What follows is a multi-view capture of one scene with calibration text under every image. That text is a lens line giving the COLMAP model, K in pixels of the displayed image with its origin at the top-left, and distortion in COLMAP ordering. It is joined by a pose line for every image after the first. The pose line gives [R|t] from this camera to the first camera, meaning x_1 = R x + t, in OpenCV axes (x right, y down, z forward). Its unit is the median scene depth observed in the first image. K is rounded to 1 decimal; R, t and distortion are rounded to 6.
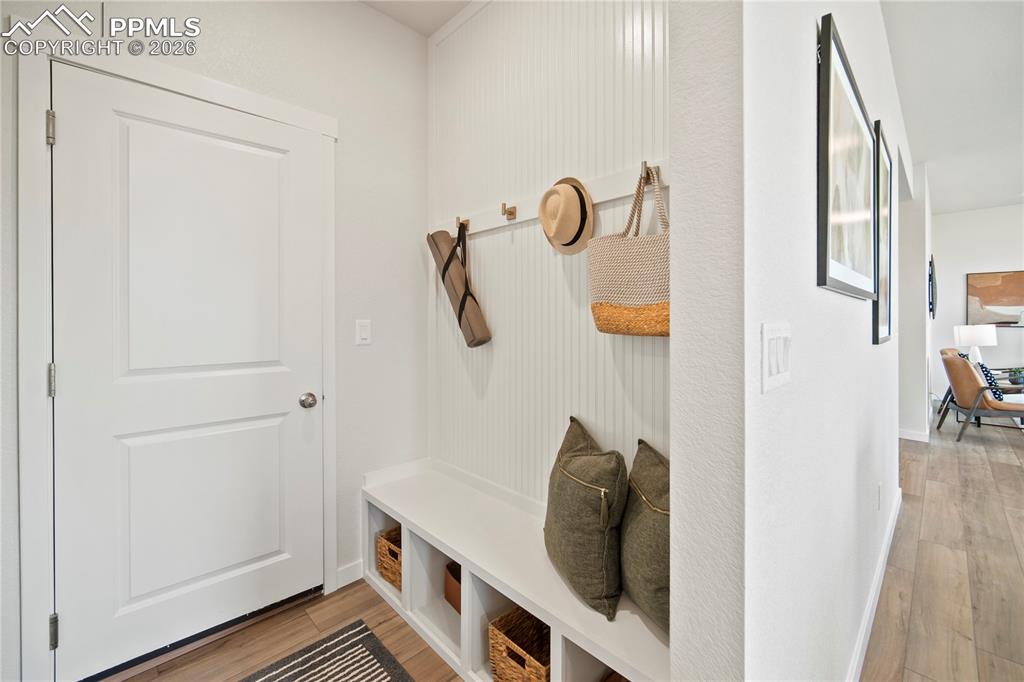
lens RADIAL K [[416.4, 0, 515.9], [0, 416.4, 329.4], [0, 0, 1]] dist [-0.001238, 0.000037]
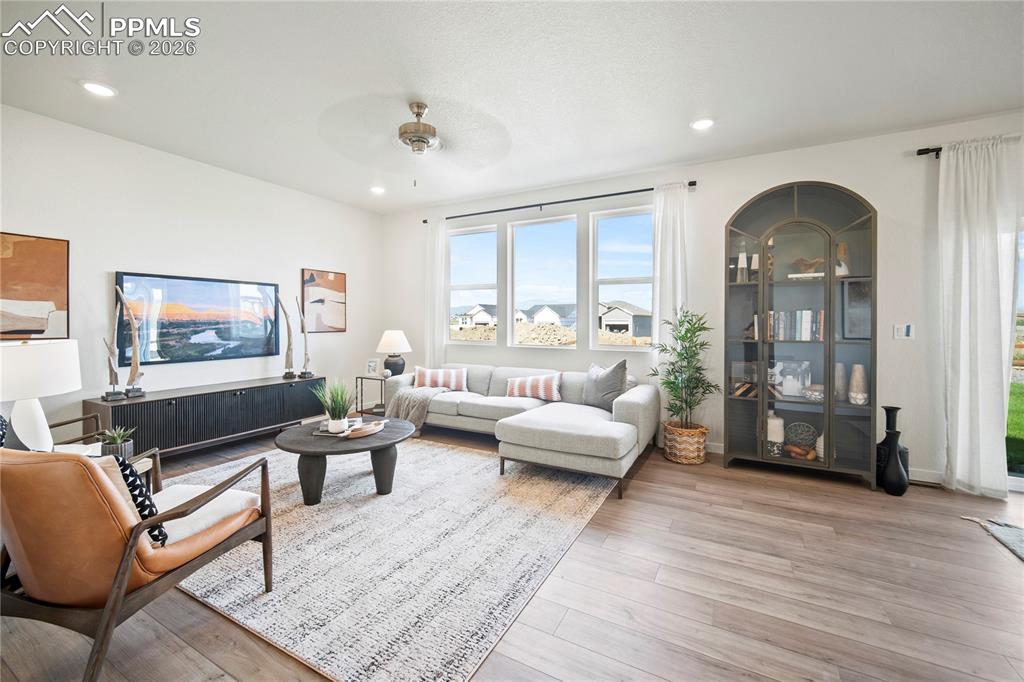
lens RADIAL K [[416.4, 0, 515.9], [0, 416.4, 329.4], [0, 0, 1]] dist [-0.001238, 0.000037]
pose [[-0.289587, -0.013412, 0.957058, 0.678061], [0.018909, 0.999627, 0.019730, -0.024227], [-0.956965, 0.023811, -0.289226, 0.759152]]
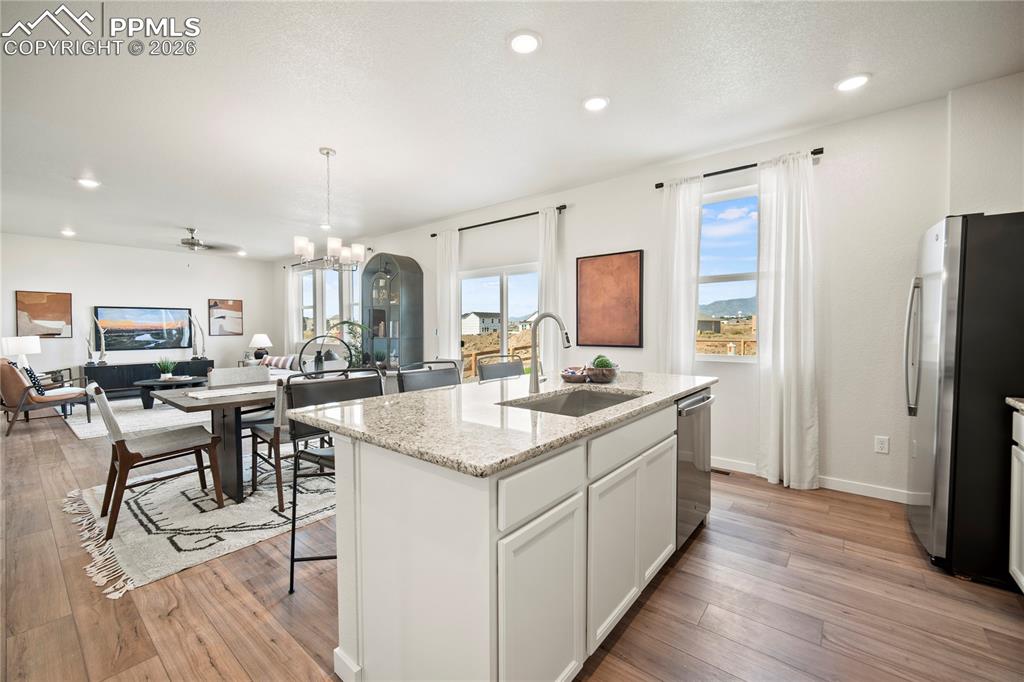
lens RADIAL K [[416.4, 0, 515.9], [0, 416.4, 329.4], [0, 0, 1]] dist [-0.001238, 0.000037]
pose [[-0.117138, 0.003421, 0.993110, -0.254821], [0.026131, 0.999658, -0.000361, 0.007219], [-0.992772, 0.025909, -0.117188, -0.279507]]
